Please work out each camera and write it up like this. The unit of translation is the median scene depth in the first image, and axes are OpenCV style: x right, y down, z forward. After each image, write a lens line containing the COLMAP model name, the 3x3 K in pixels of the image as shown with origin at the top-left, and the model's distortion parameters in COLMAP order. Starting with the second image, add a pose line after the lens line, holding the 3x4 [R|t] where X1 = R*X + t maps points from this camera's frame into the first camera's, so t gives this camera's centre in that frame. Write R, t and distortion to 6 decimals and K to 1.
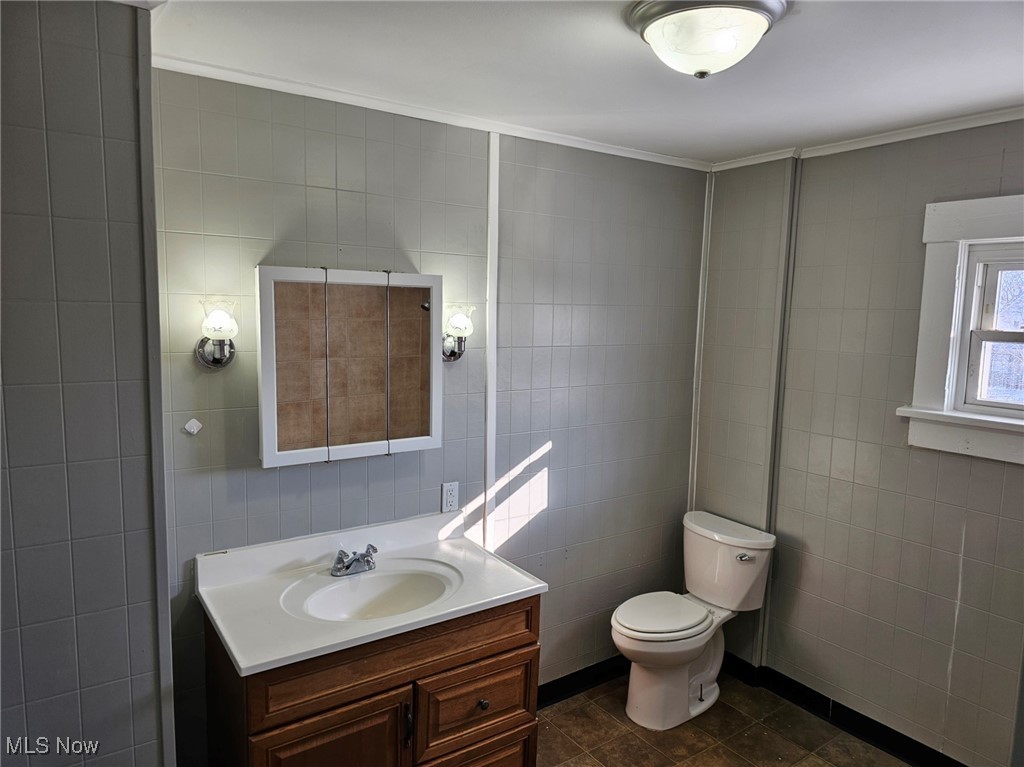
lens RADIAL K [[685.1, 0, 512.7], [0, 685.1, 383.7], [0, 0, 1]] dist [-0.000930, -0.003562]
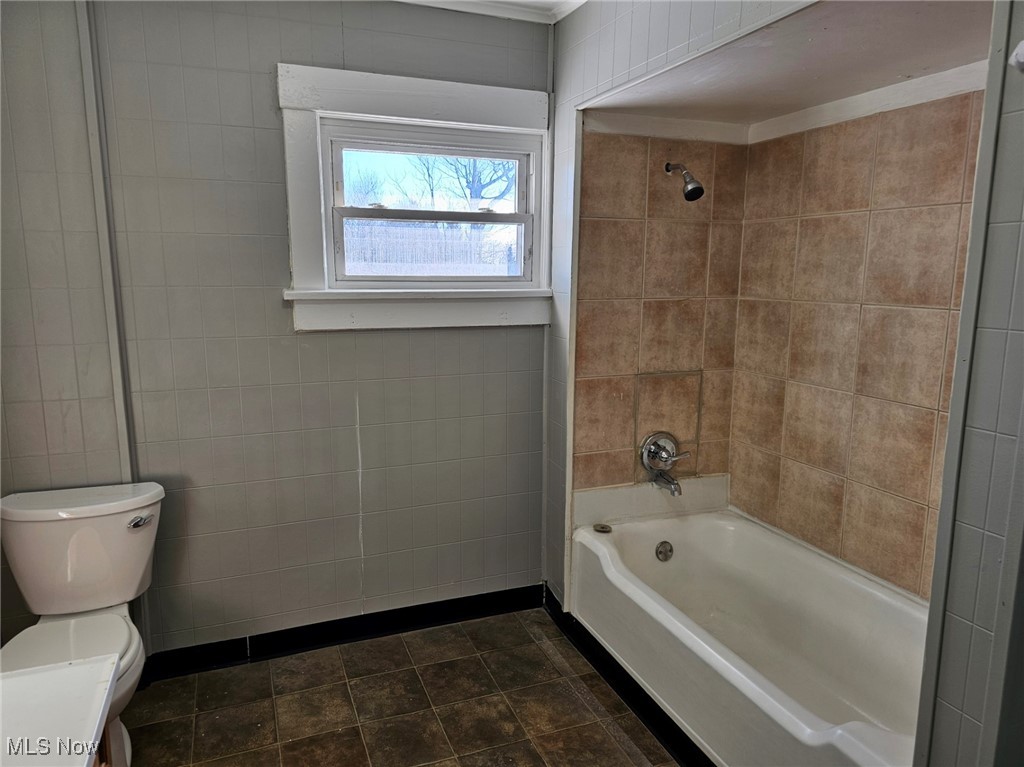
lens RADIAL K [[685.1, 0, 513.3], [0, 685.1, 387.3], [0, 0, 1]] dist [-0.000930, -0.003562]
pose [[0.211996, -0.186043, 0.959399, -0.260825], [0.105572, 0.980327, 0.166773, 0.038463], [-0.971552, 0.065930, 0.227466, 0.474664]]
